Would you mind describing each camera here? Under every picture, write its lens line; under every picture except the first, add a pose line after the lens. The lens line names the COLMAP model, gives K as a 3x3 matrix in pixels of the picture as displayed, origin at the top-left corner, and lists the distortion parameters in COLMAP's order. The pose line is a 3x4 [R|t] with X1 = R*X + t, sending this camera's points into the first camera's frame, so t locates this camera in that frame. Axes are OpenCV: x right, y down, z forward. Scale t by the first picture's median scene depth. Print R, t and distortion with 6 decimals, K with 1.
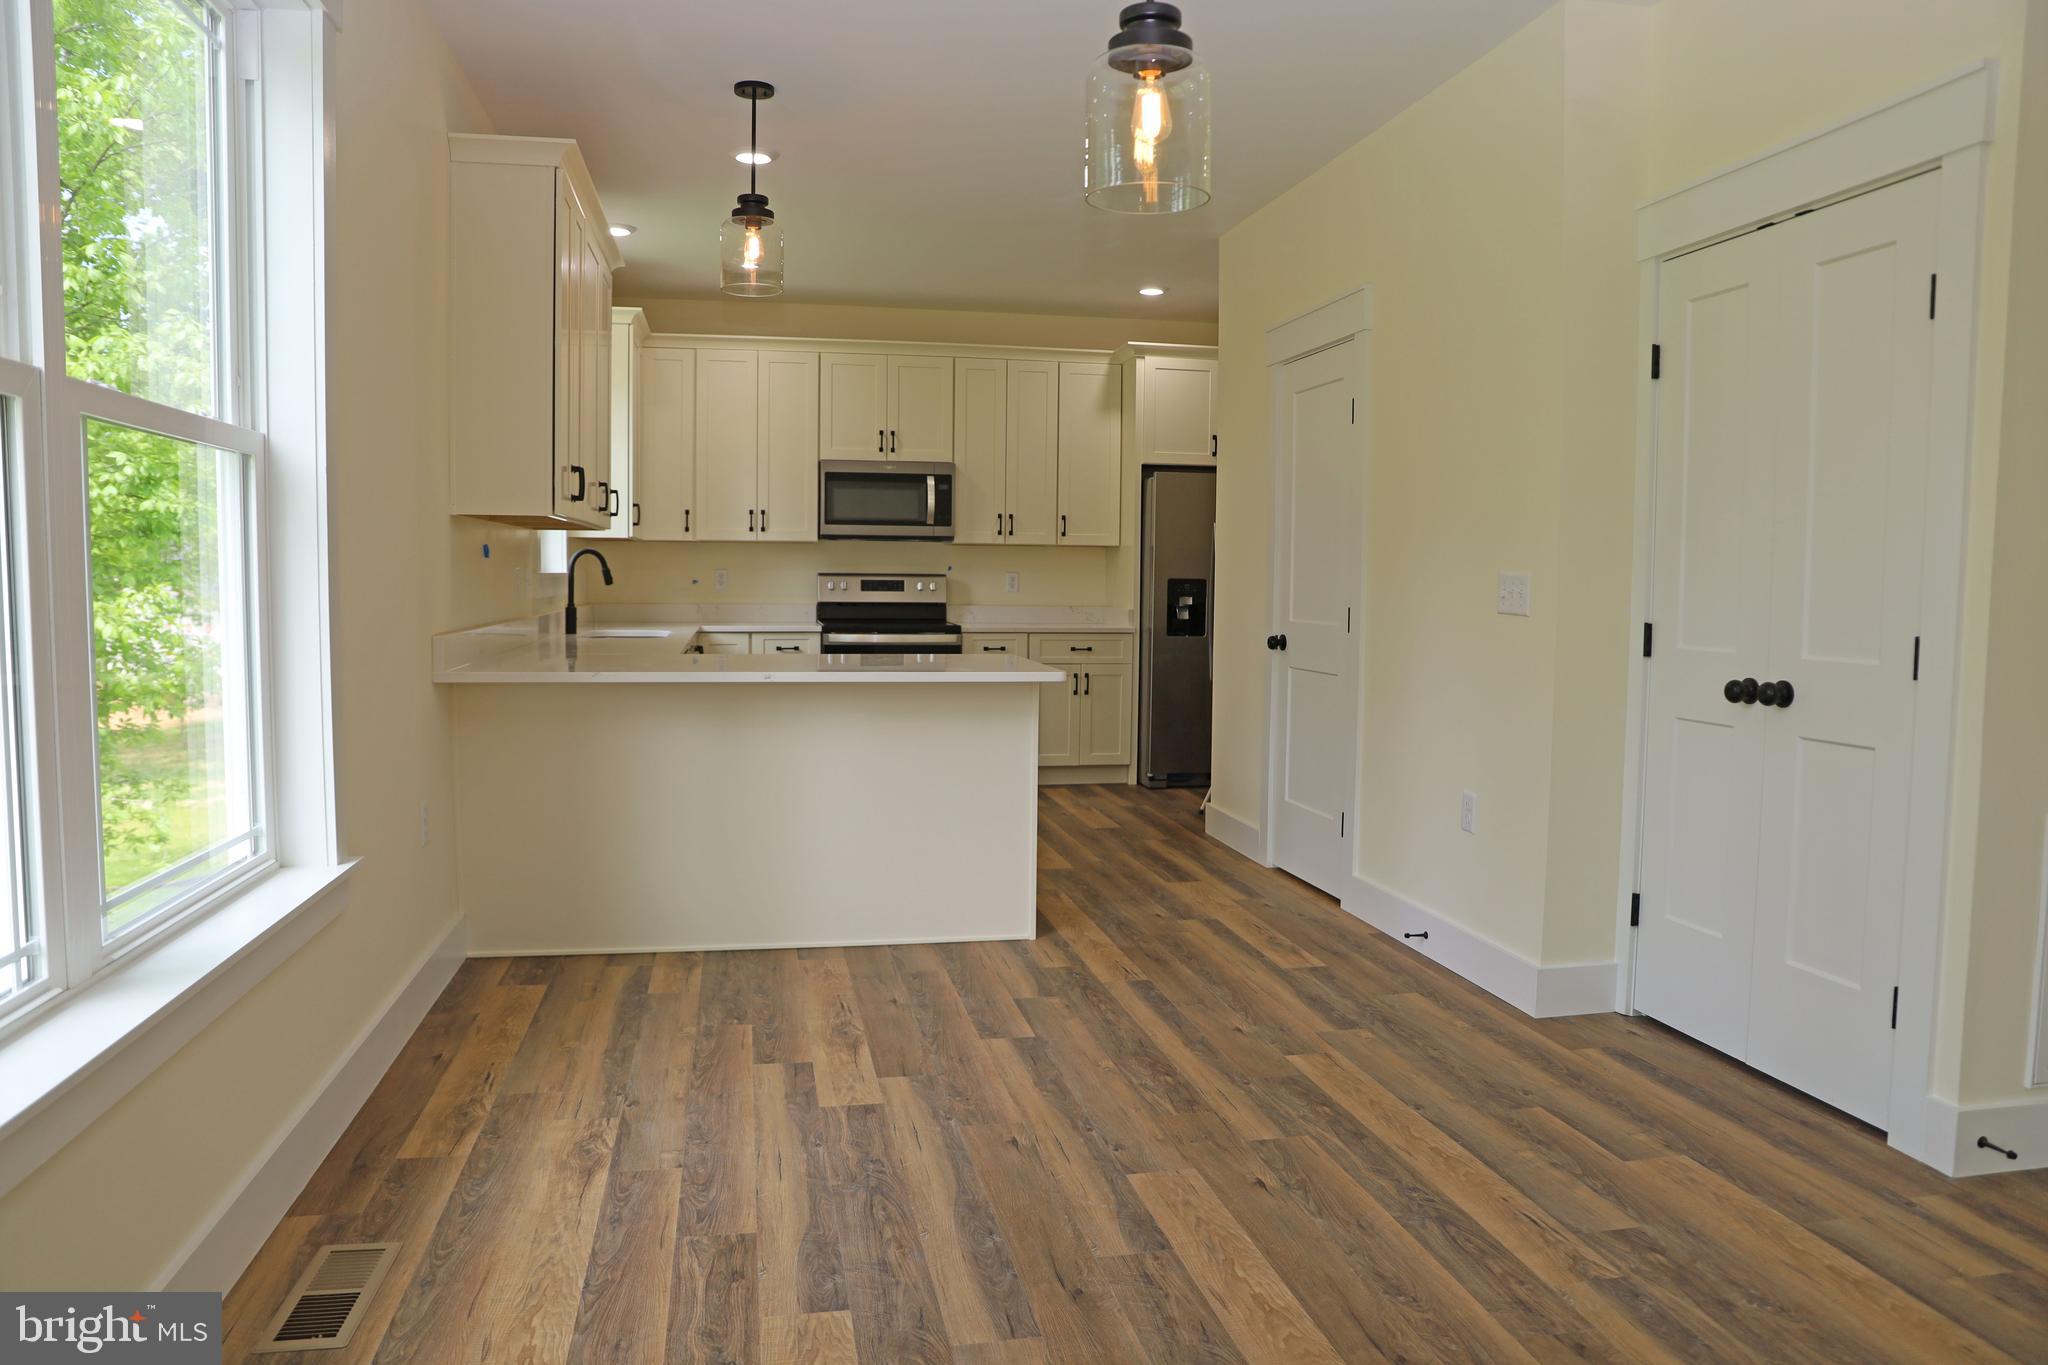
lens RADIAL K [[1393.3, 0, 1024.0], [0, 1393.3, 682.5], [0, 0, 1]] dist [-0.132439, 0.087548]
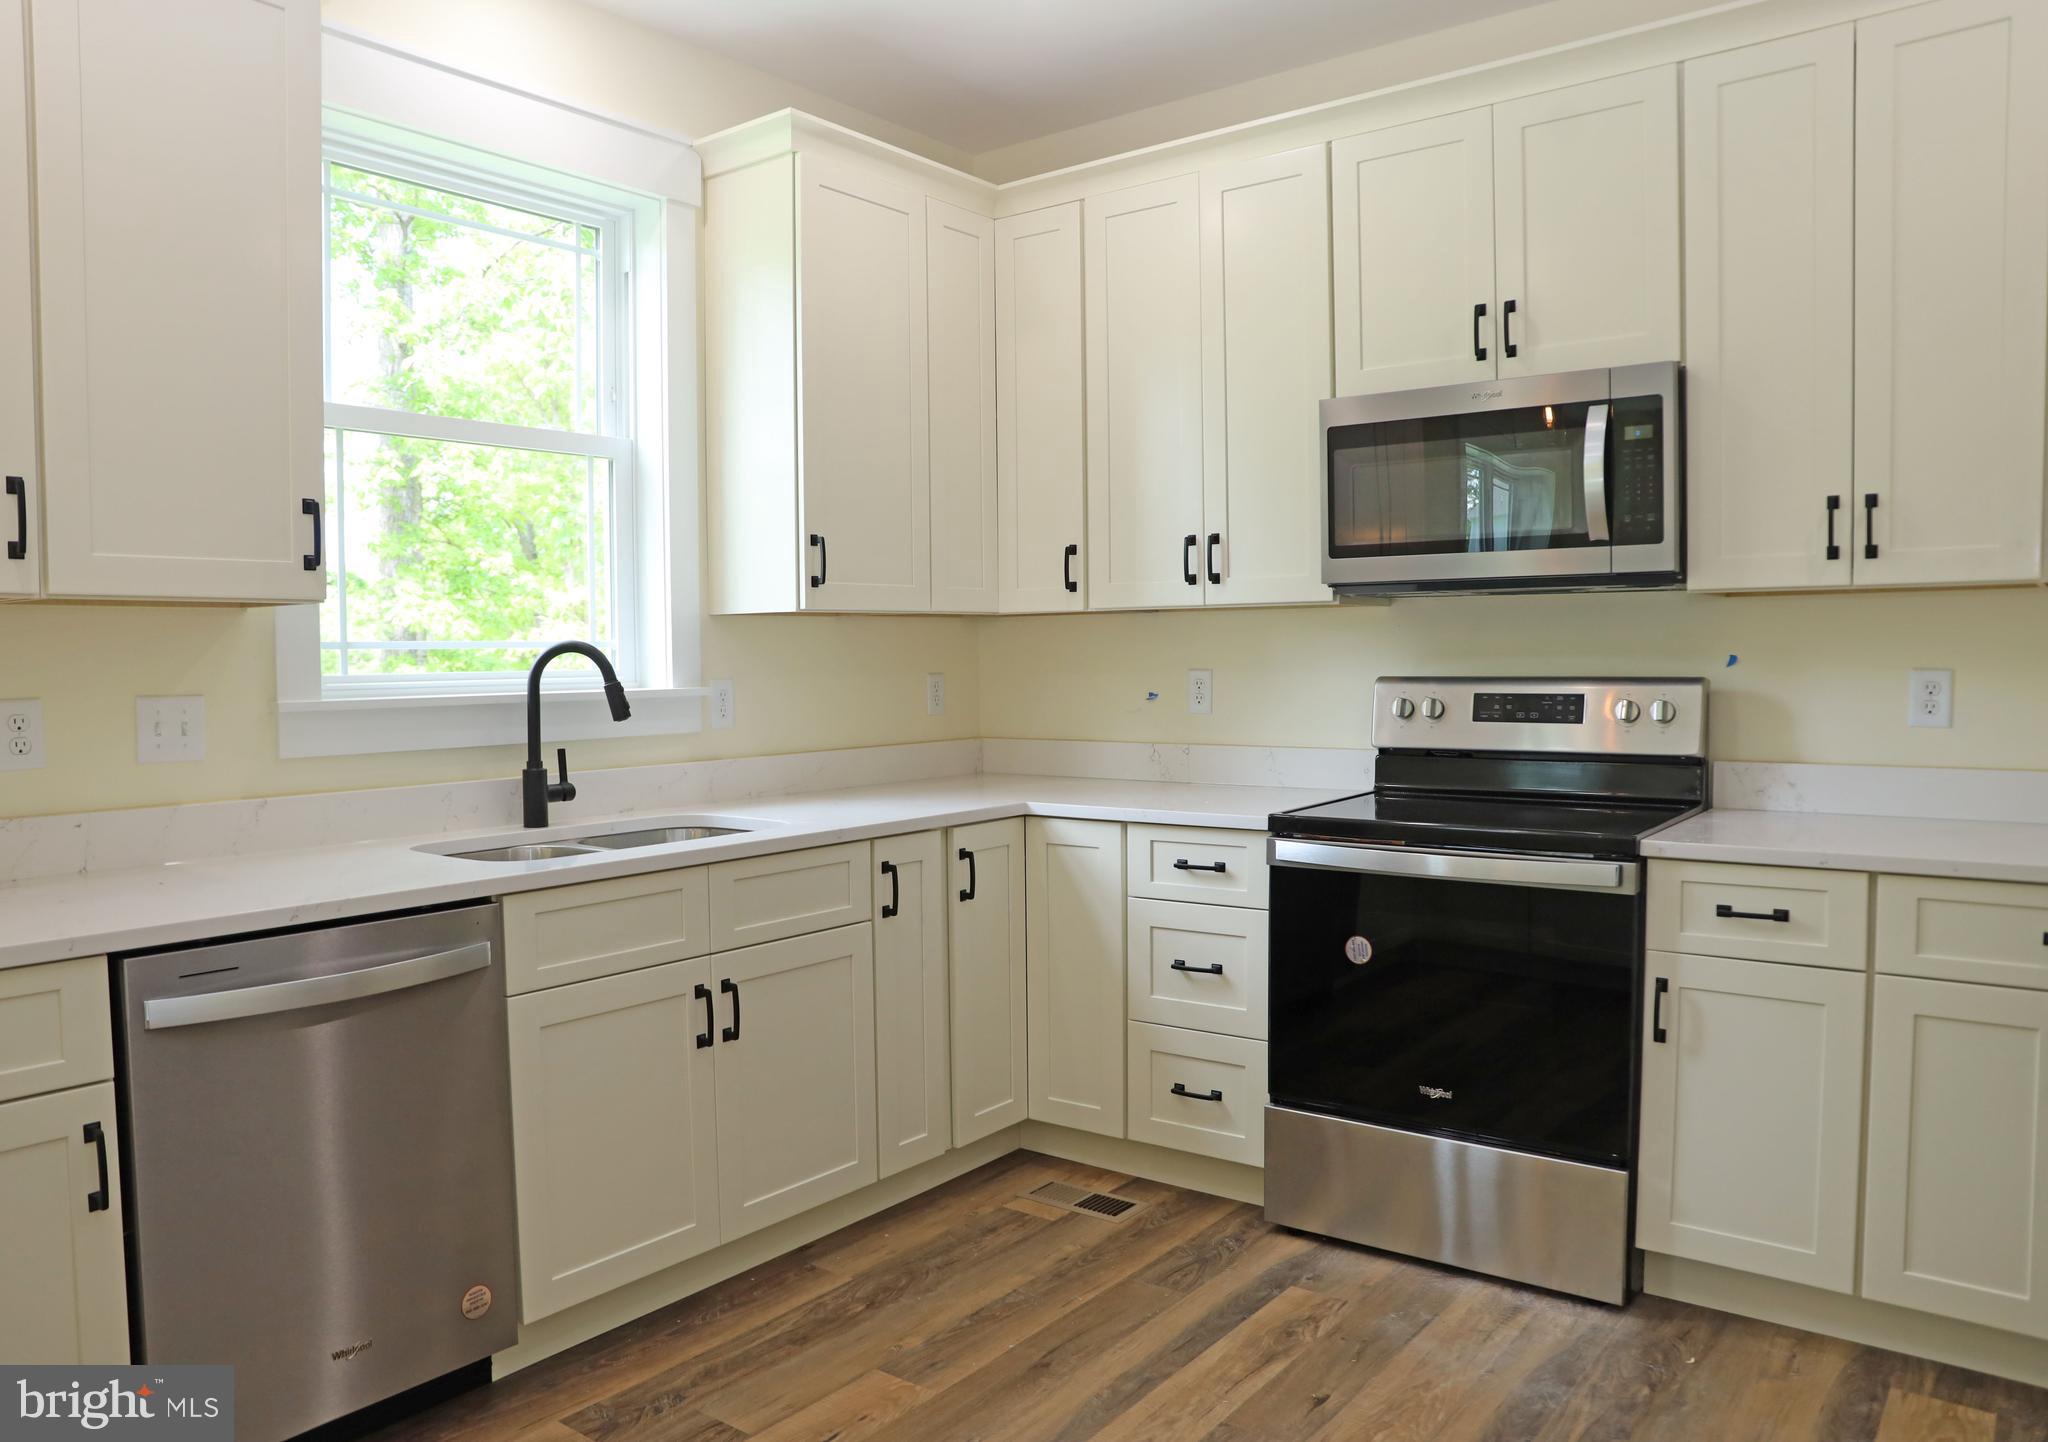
lens RADIAL K [[1466.0, 0, 1019.9], [0, 1466.0, 692.7], [0, 0, 1]] dist [-0.072459, 0.001077]
pose [[0.662946, 0.000951, -0.748667, 0.220553], [-0.038372, 0.998728, -0.032710, -0.111361], [0.747683, 0.050413, 0.662139, 1.260408]]
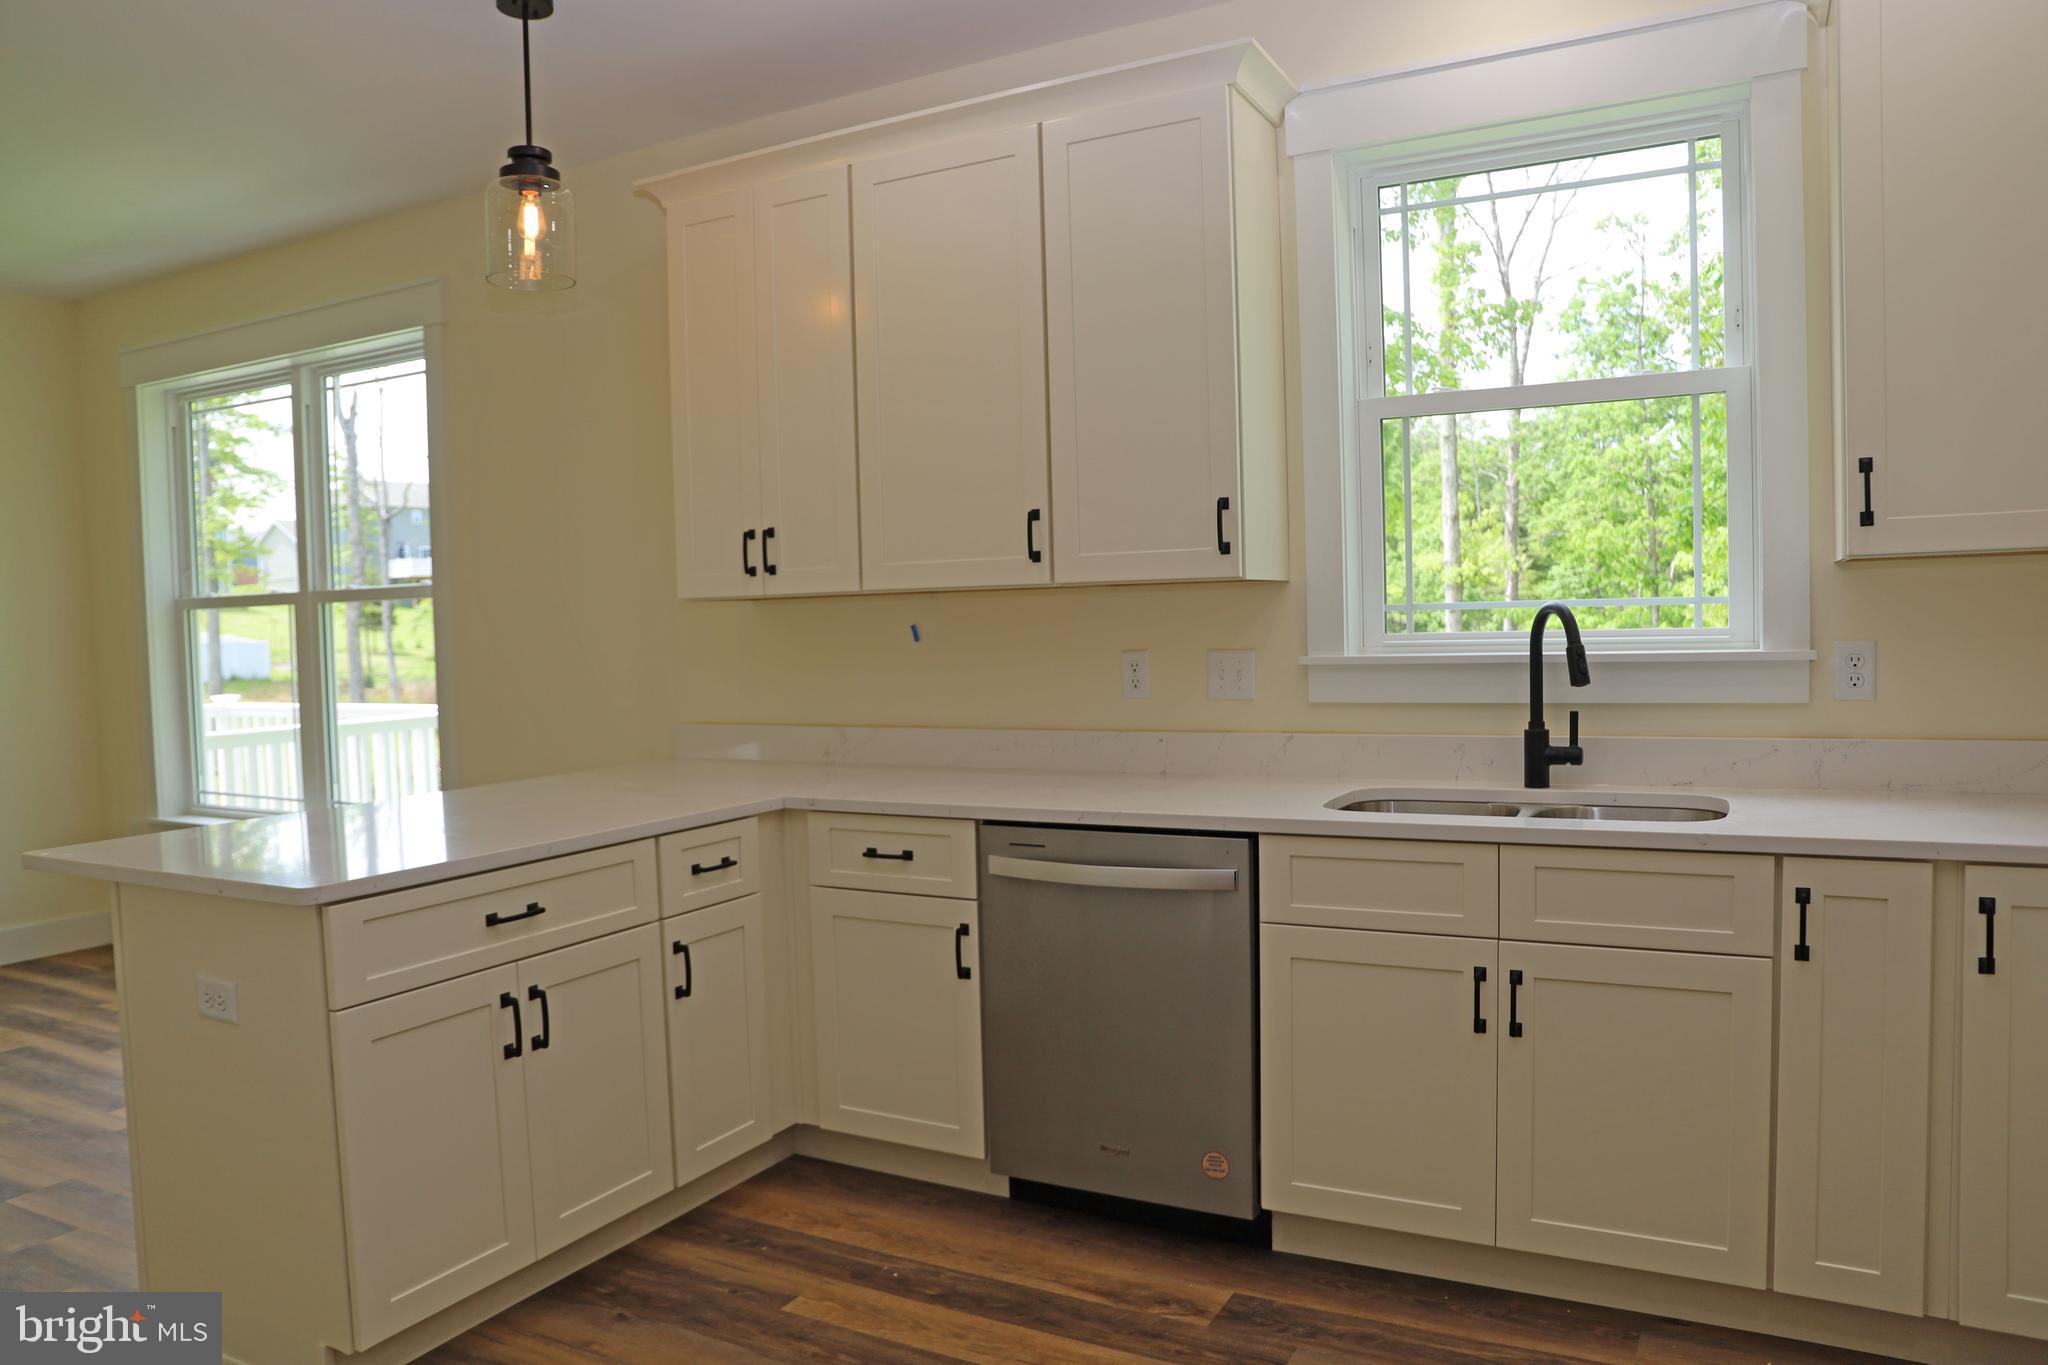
lens RADIAL K [[1393.3, 0, 1024.0], [0, 1393.3, 682.5], [0, 0, 1]] dist [-0.132439, 0.087548]
pose [[-0.629342, 0.036038, -0.776292, 0.204657], [-0.040435, 0.996053, 0.079021, -0.156590], [0.776076, 0.081121, -0.625400, 1.812974]]
